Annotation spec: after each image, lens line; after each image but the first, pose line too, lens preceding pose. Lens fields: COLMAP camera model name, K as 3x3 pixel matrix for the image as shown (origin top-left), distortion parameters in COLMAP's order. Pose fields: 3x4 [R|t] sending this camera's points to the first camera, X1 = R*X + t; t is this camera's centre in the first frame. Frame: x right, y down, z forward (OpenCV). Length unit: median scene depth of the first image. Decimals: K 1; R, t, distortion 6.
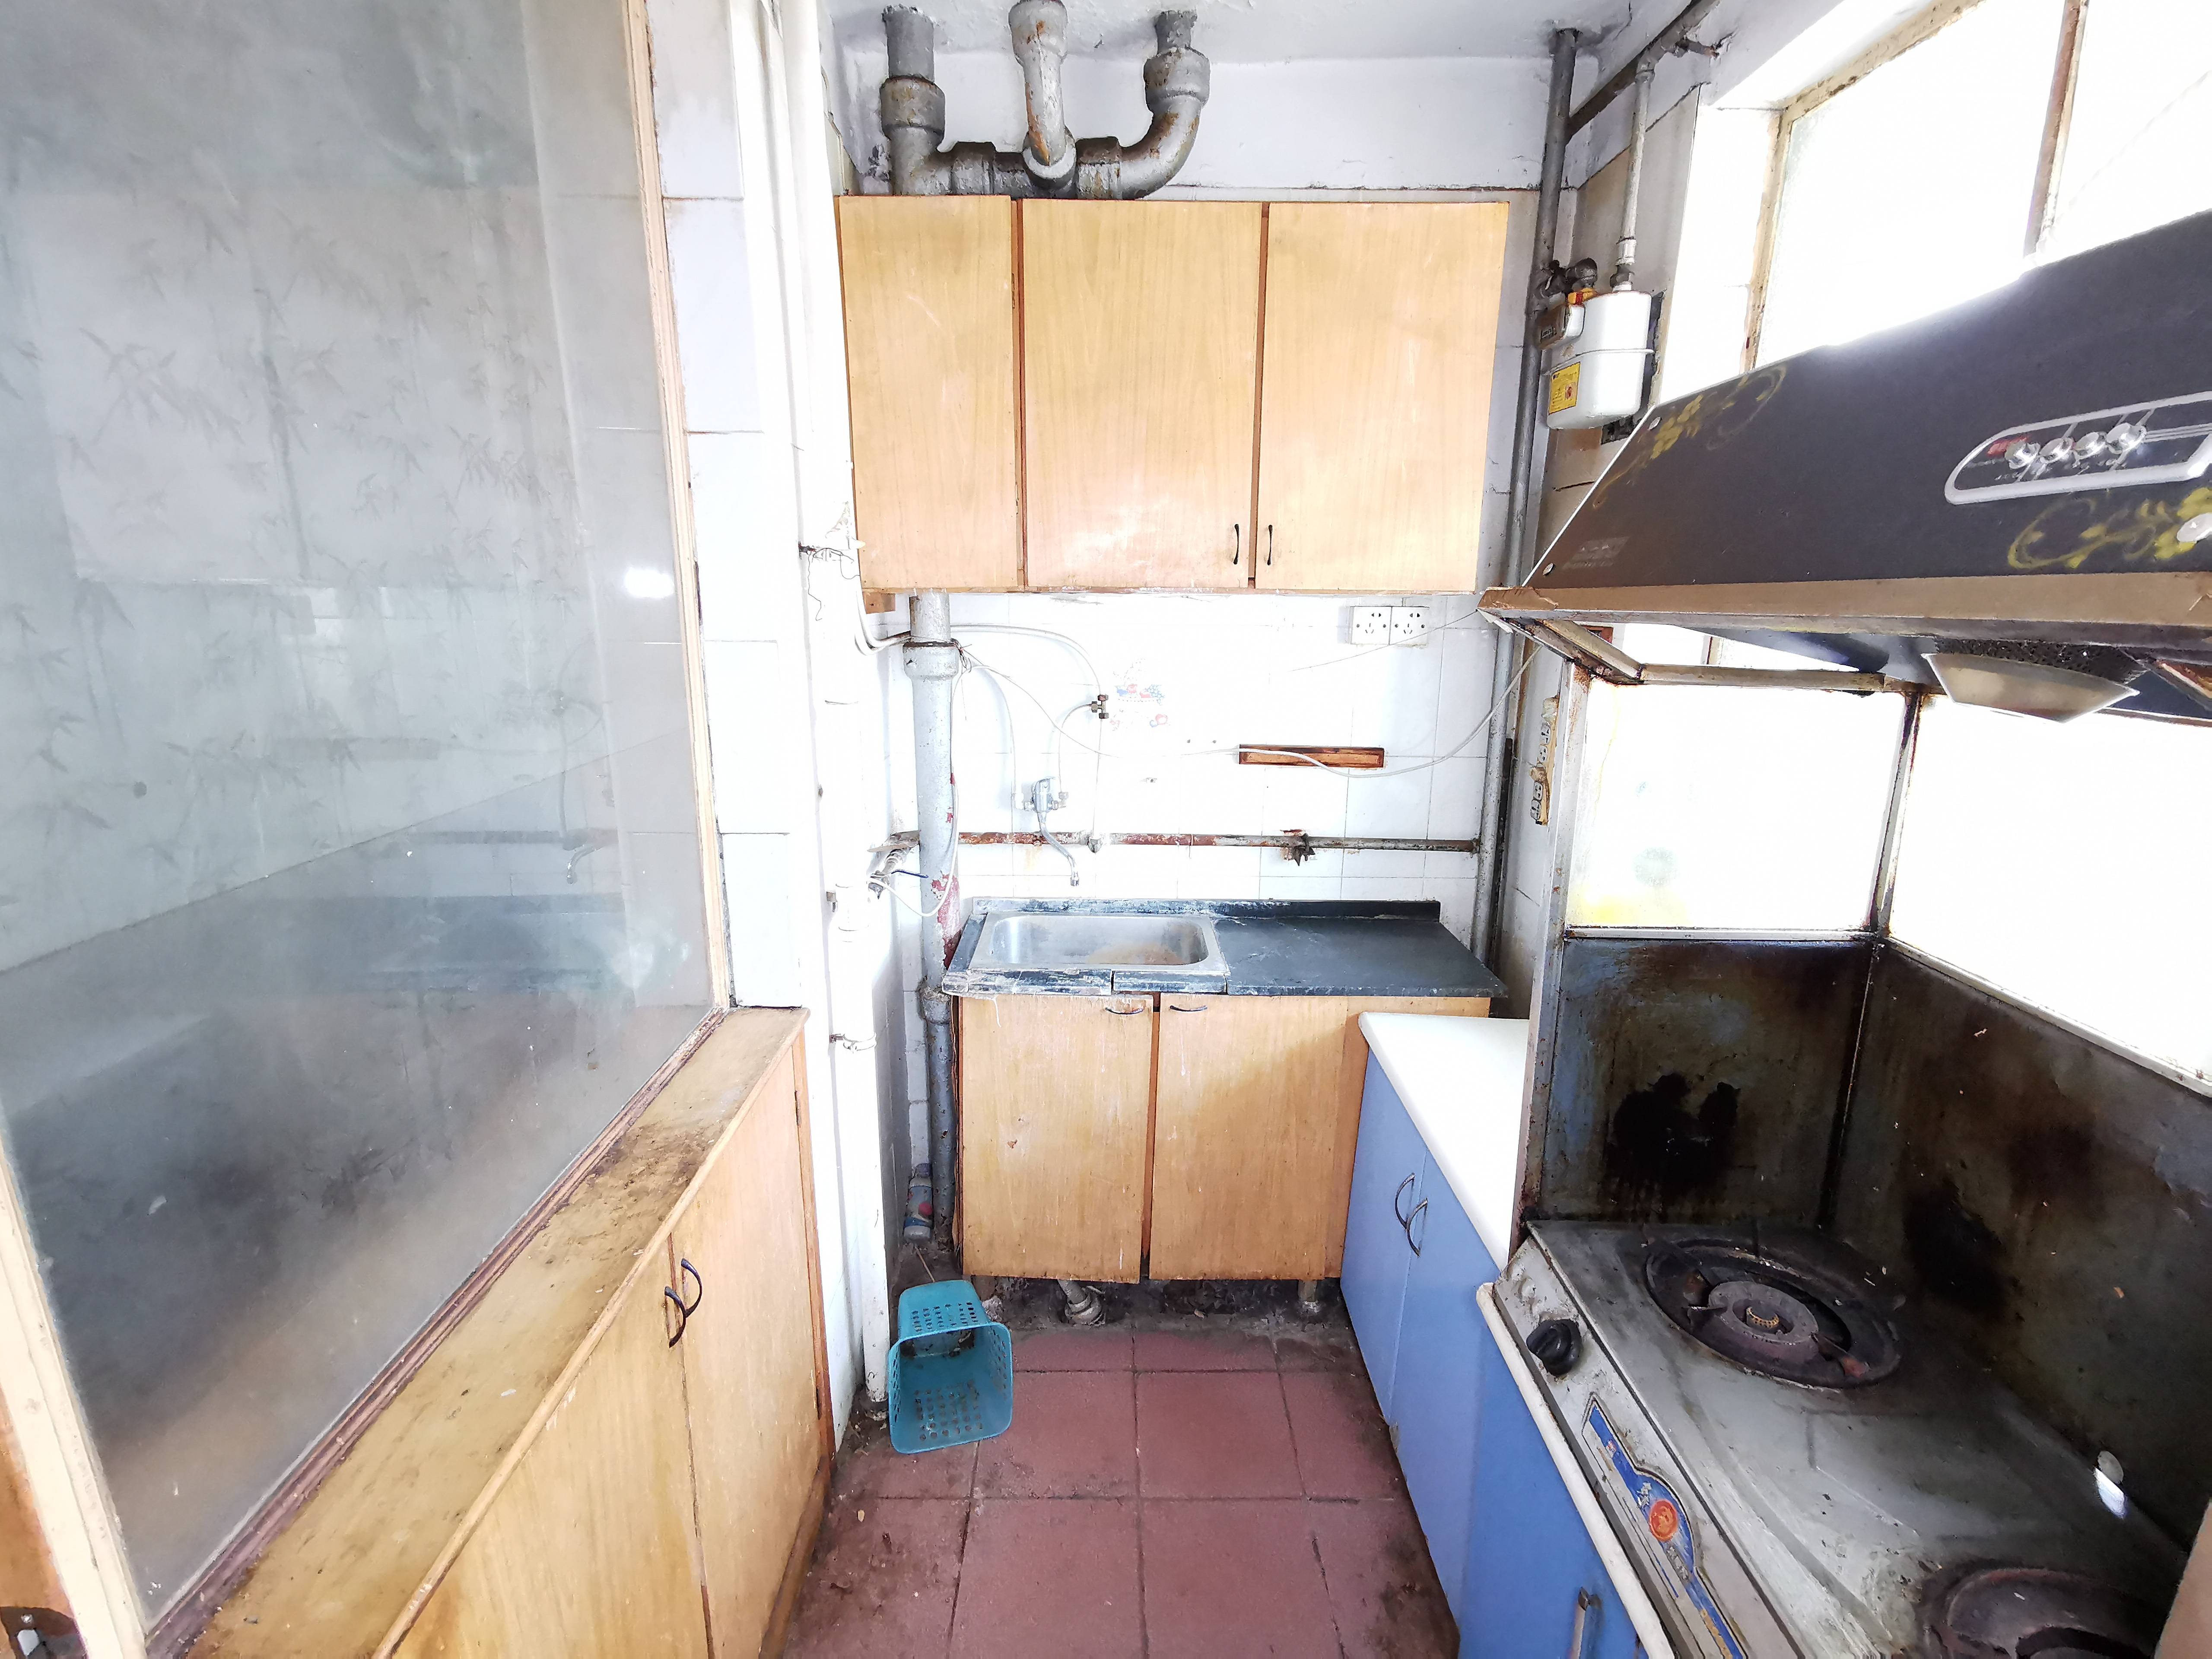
lens RADIAL K [[1022.7, 0, 1108.6], [0, 1022.7, 830.2], [0, 0, 1]] dist [0.012657, -0.000788]
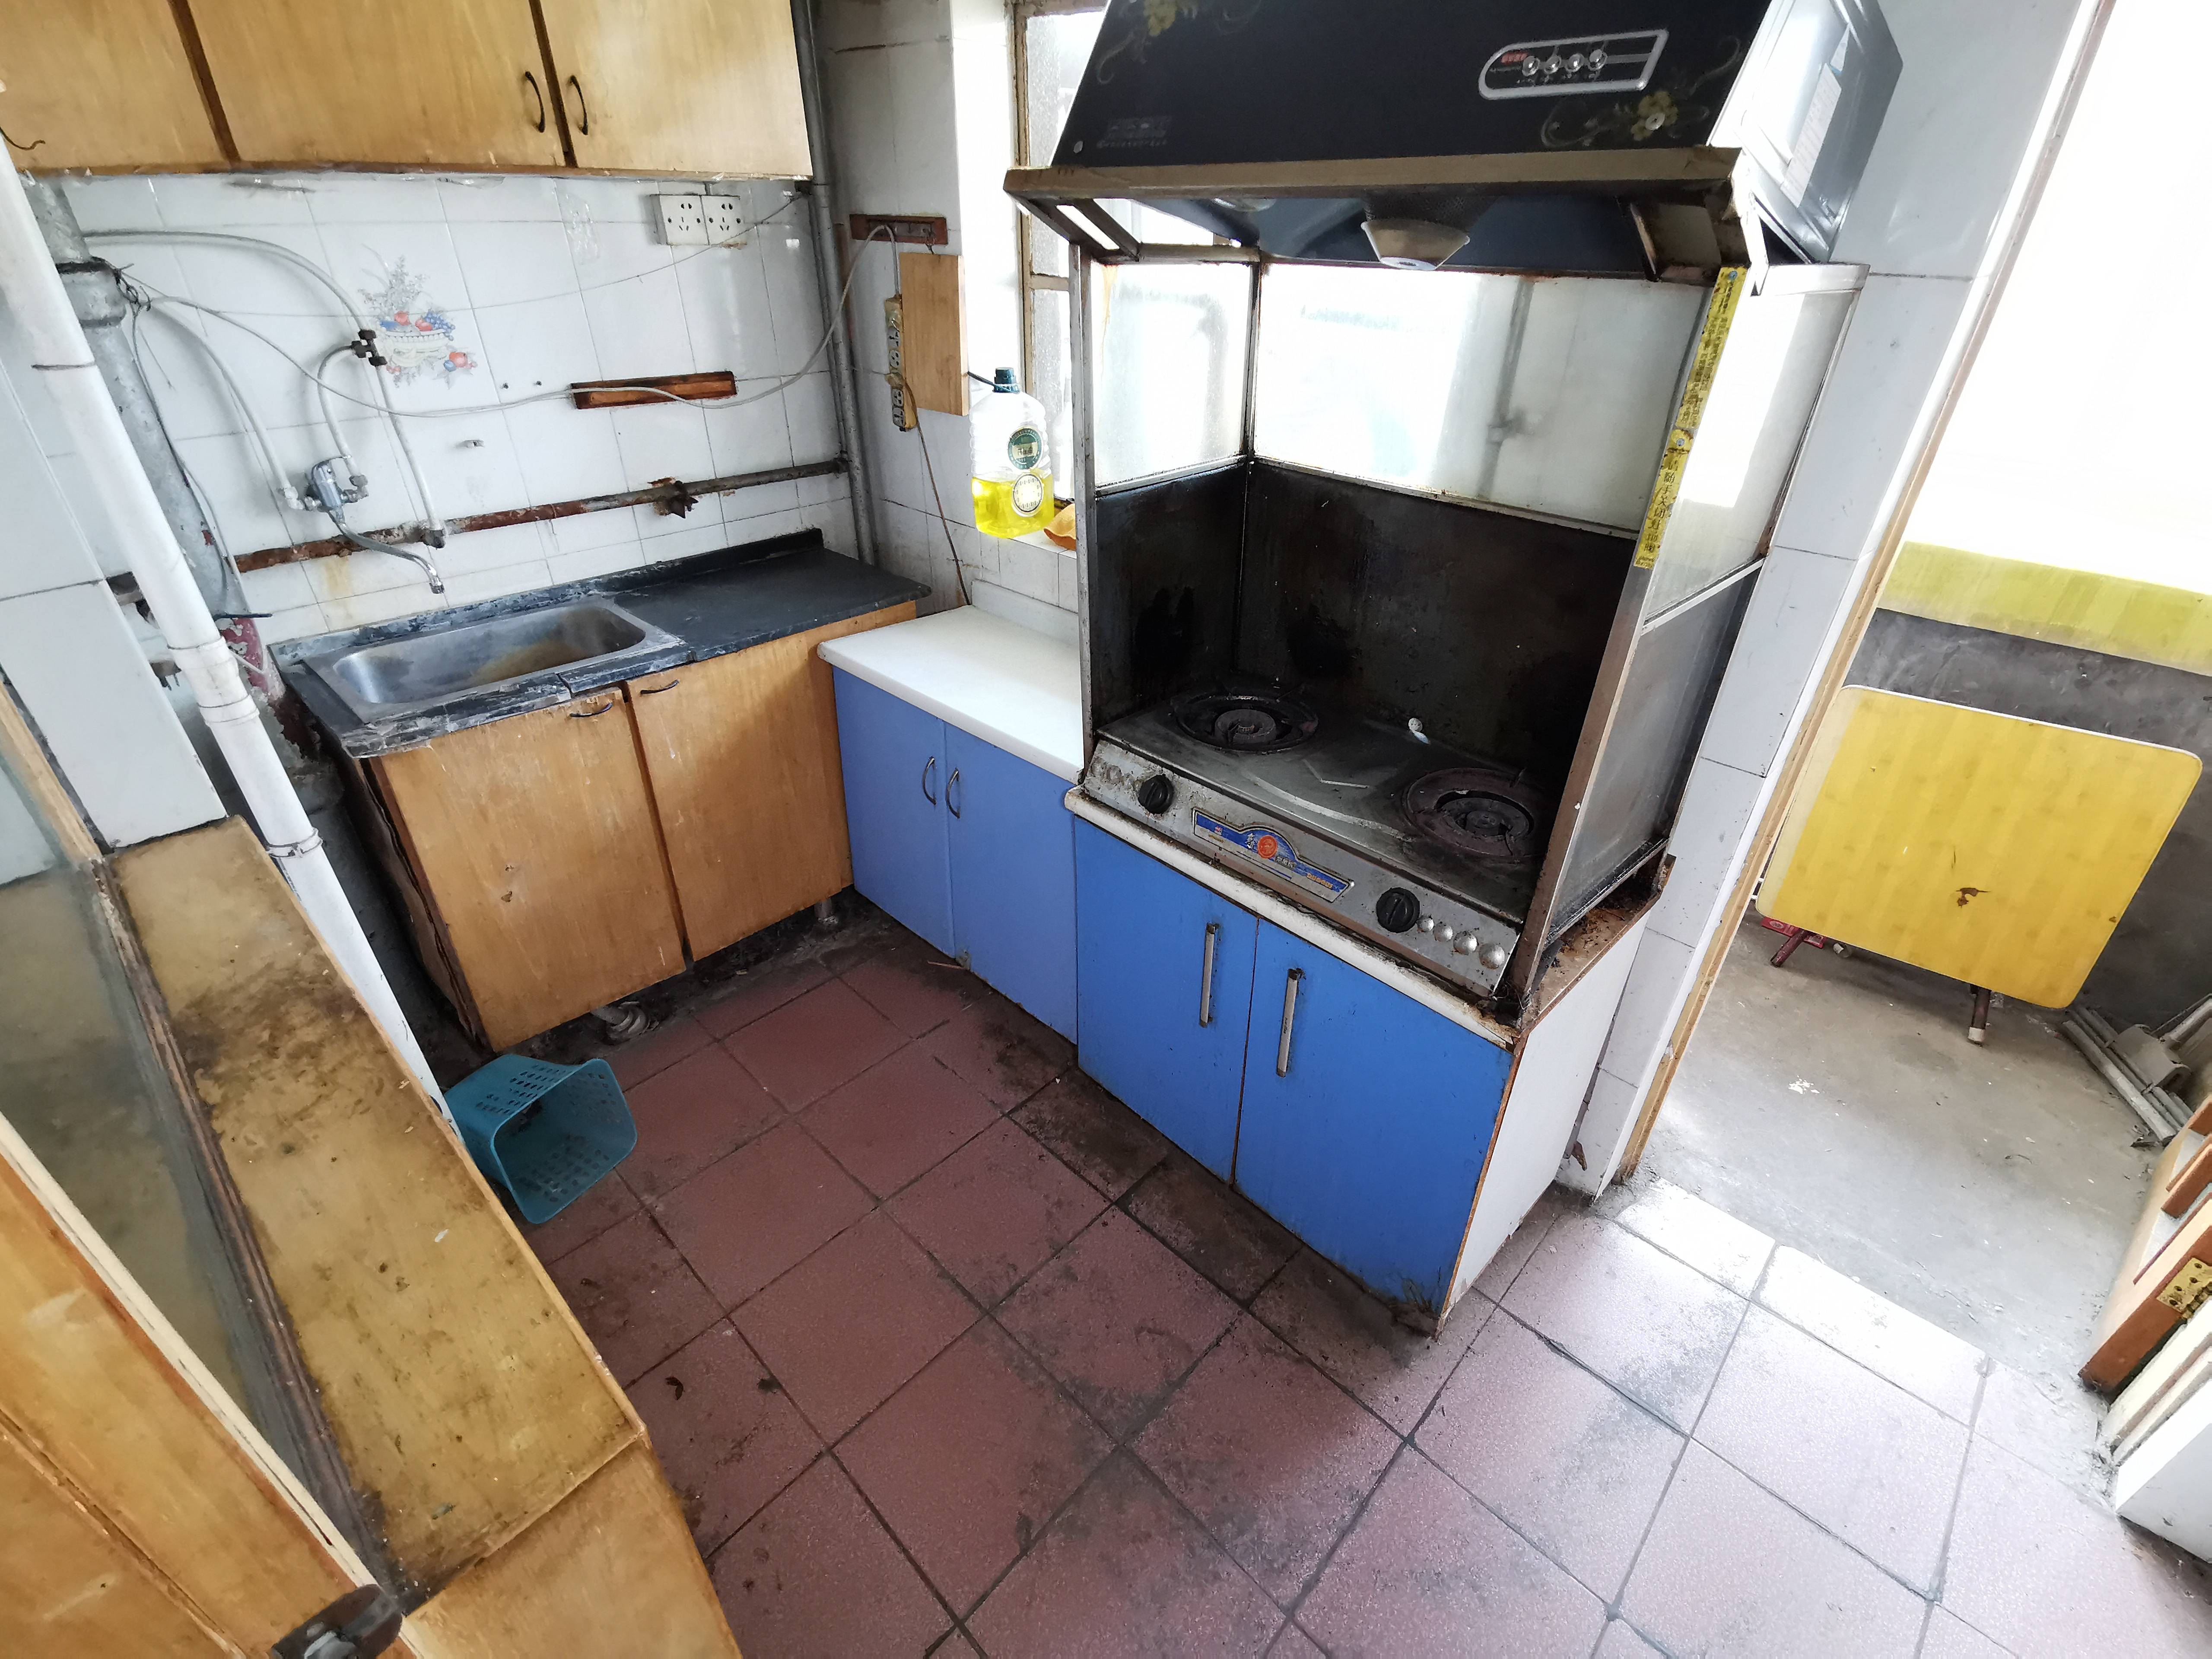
lens RADIAL K [[1022.7, 0, 1112.0], [0, 1022.7, 835.7], [0, 0, 1]] dist [0.012657, -0.000788]
pose [[0.695111, -0.381620, 0.609251, -0.253616], [0.161685, 0.908750, 0.384748, 0.001925], [-0.700485, -0.168935, 0.693385, 0.032012]]
